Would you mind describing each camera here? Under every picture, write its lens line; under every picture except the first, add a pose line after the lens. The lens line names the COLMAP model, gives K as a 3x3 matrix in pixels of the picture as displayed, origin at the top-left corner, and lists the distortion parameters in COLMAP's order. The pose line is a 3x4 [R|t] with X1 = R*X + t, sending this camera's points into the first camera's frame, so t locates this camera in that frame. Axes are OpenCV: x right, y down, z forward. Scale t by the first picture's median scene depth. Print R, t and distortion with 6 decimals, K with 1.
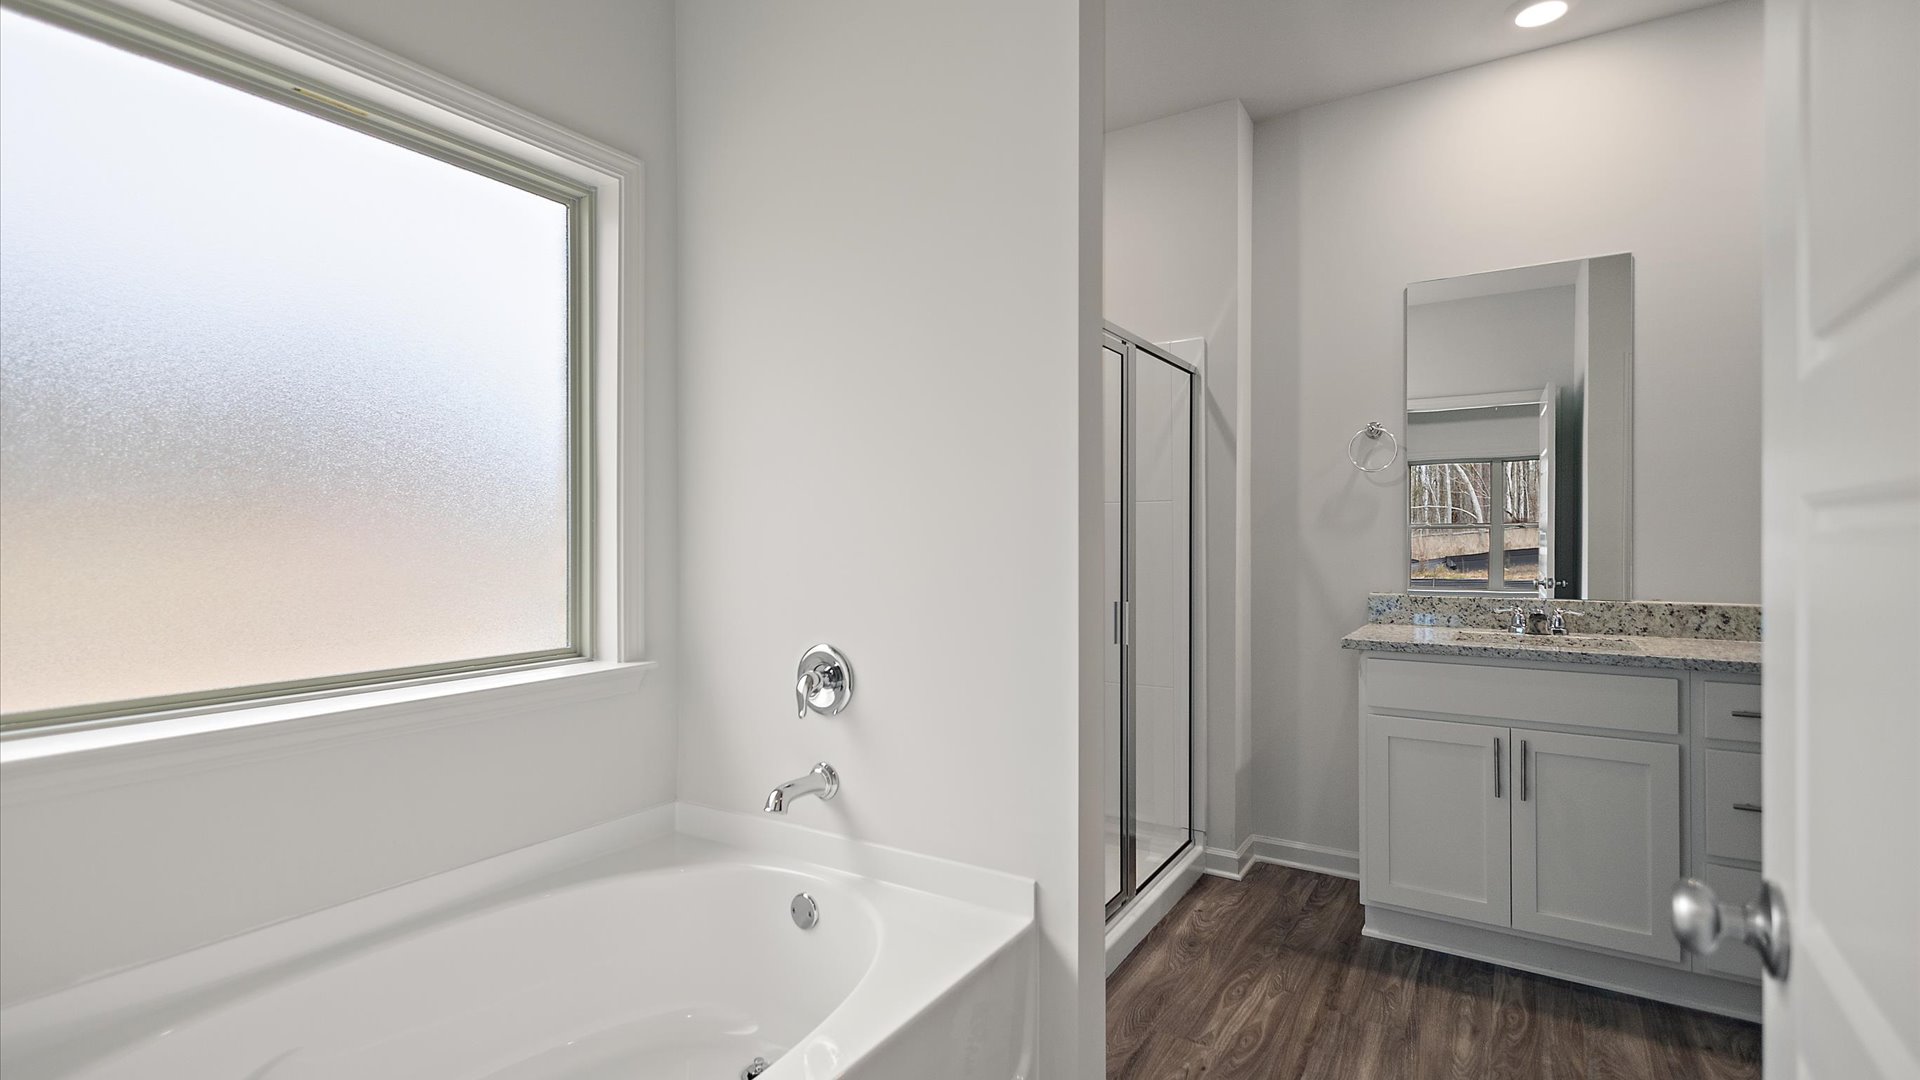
lens RADIAL K [[896.6, 0, 912.7], [0, 896.6, 544.7], [0, 0, 1]] dist [0.020764, -0.001154]
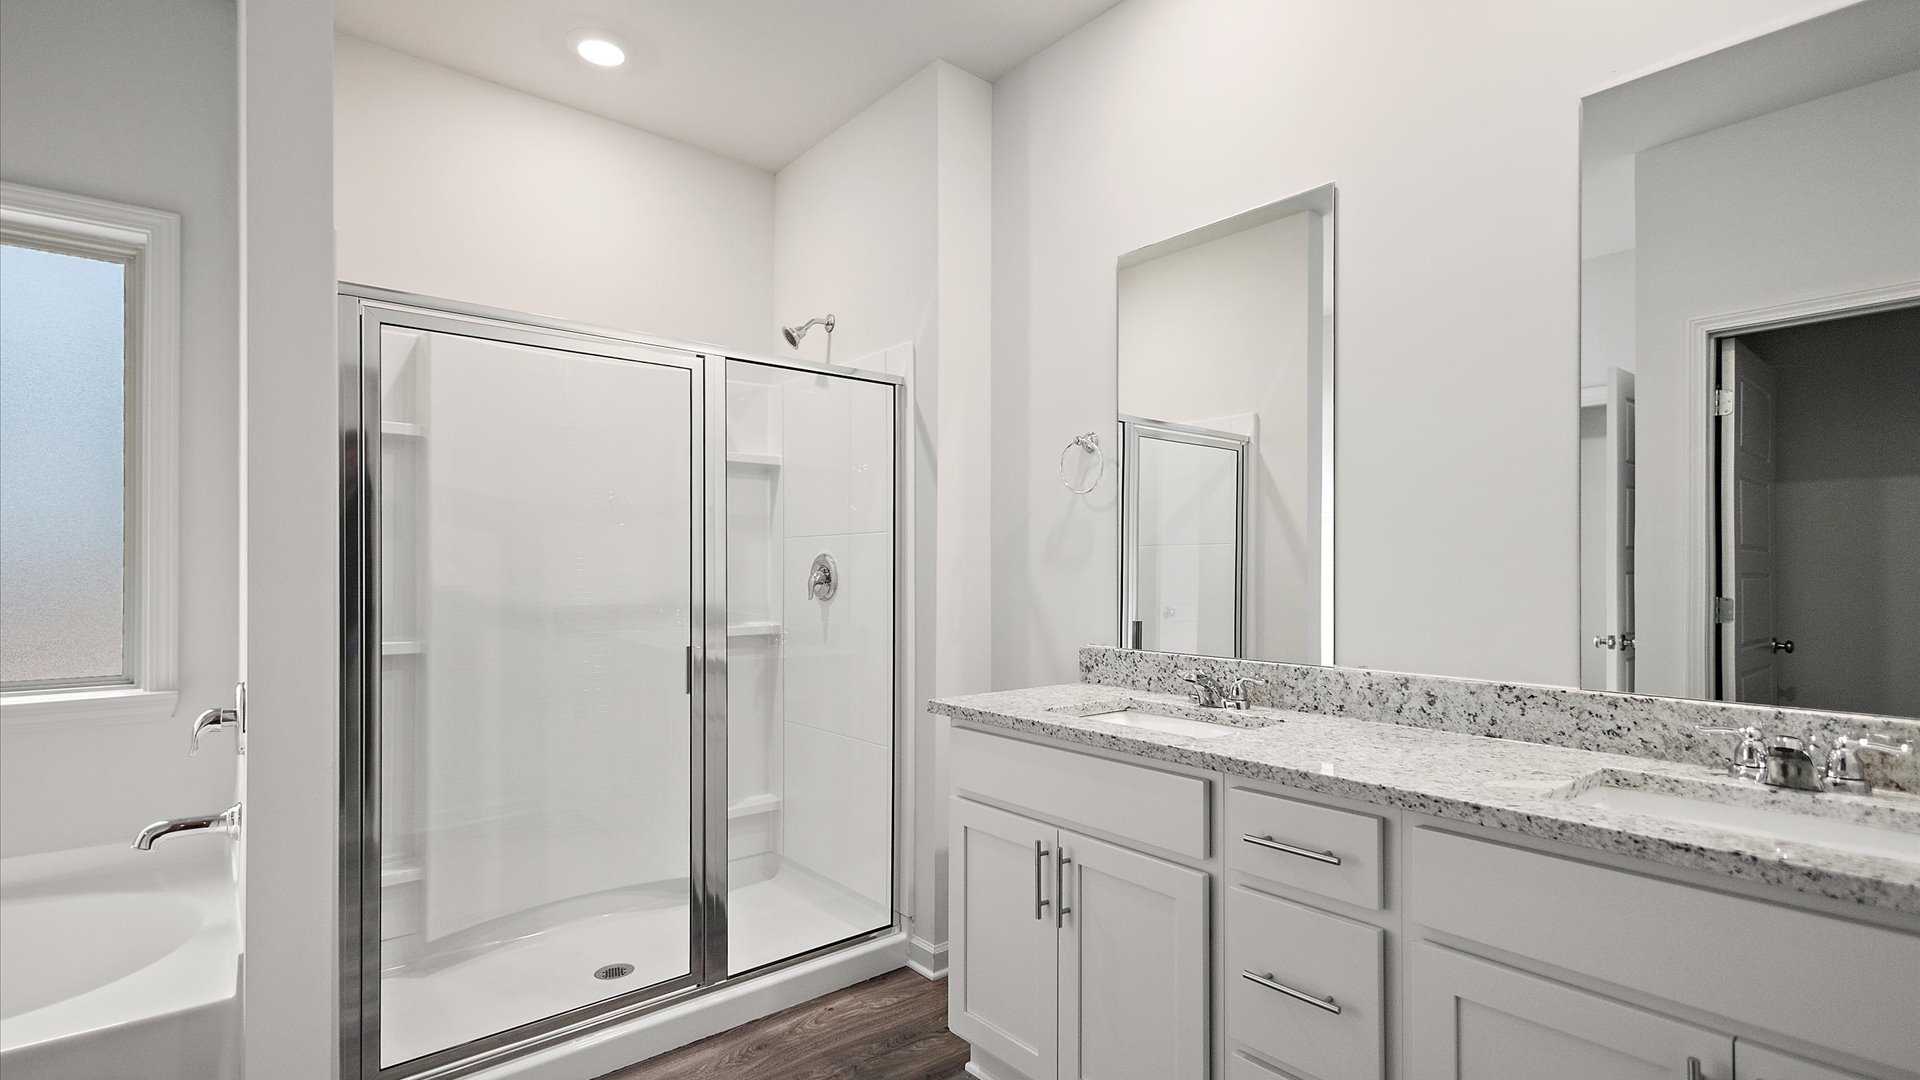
lens RADIAL K [[896.6, 0, 935.6], [0, 896.6, 569.7], [0, 0, 1]] dist [0.020764, -0.001154]
pose [[0.949564, 0.003396, -0.313555, 0.726040], [-0.005370, 0.999971, -0.005430, -0.009556], [0.313527, 0.006839, 0.949554, 0.226381]]
